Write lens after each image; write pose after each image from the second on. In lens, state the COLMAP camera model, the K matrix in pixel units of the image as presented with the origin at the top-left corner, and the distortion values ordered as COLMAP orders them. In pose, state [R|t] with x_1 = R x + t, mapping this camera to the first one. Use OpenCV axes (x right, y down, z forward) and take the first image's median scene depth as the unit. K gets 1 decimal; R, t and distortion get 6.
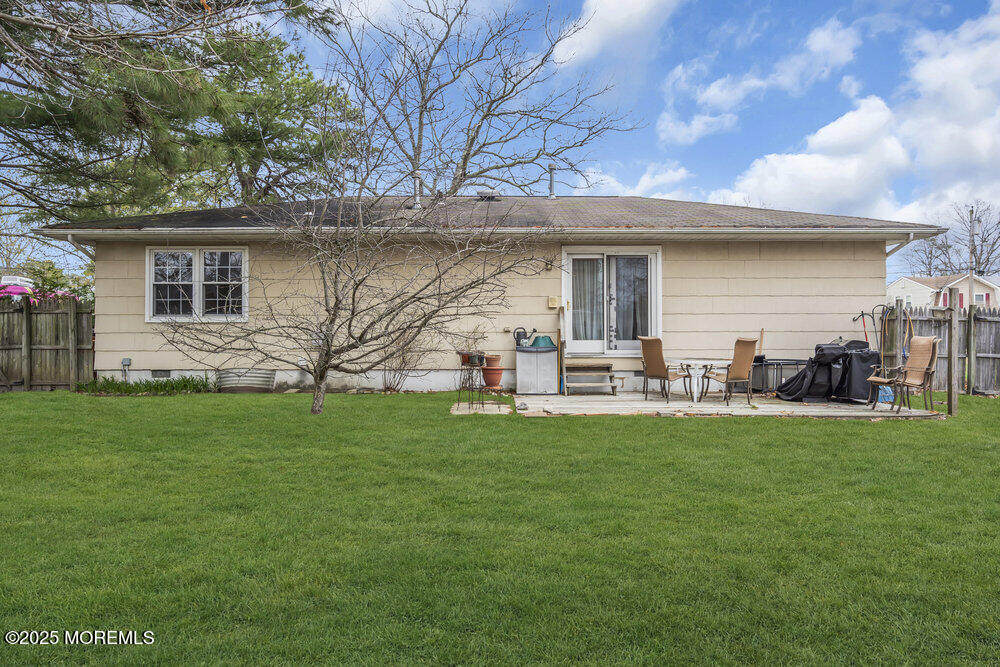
lens RADIAL K [[637.7, 0, 500.0], [0, 637.7, 318.7], [0, 0, 1]] dist [0.011585, -0.000987]
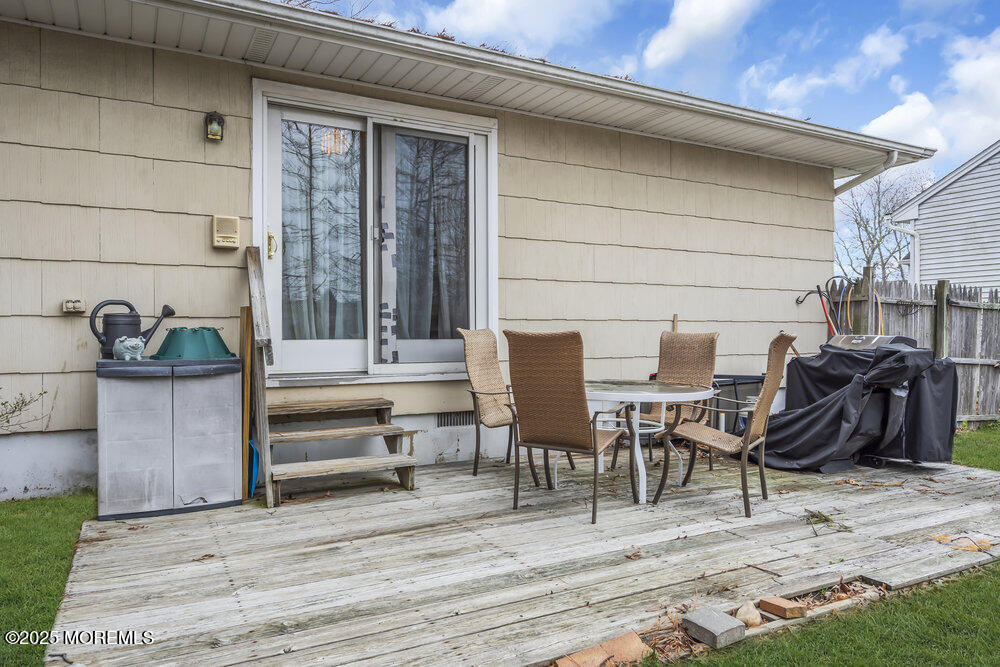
lens RADIAL K [[663.8, 0, 493.8], [0, 663.8, 334.4], [0, 0, 1]] dist [0.004490, 0.001085]
pose [[0.889642, -0.001425, 0.456656, 0.046531], [-0.008020, 0.999792, 0.018744, 0.022232], [-0.456588, -0.020337, 0.889446, 0.603328]]
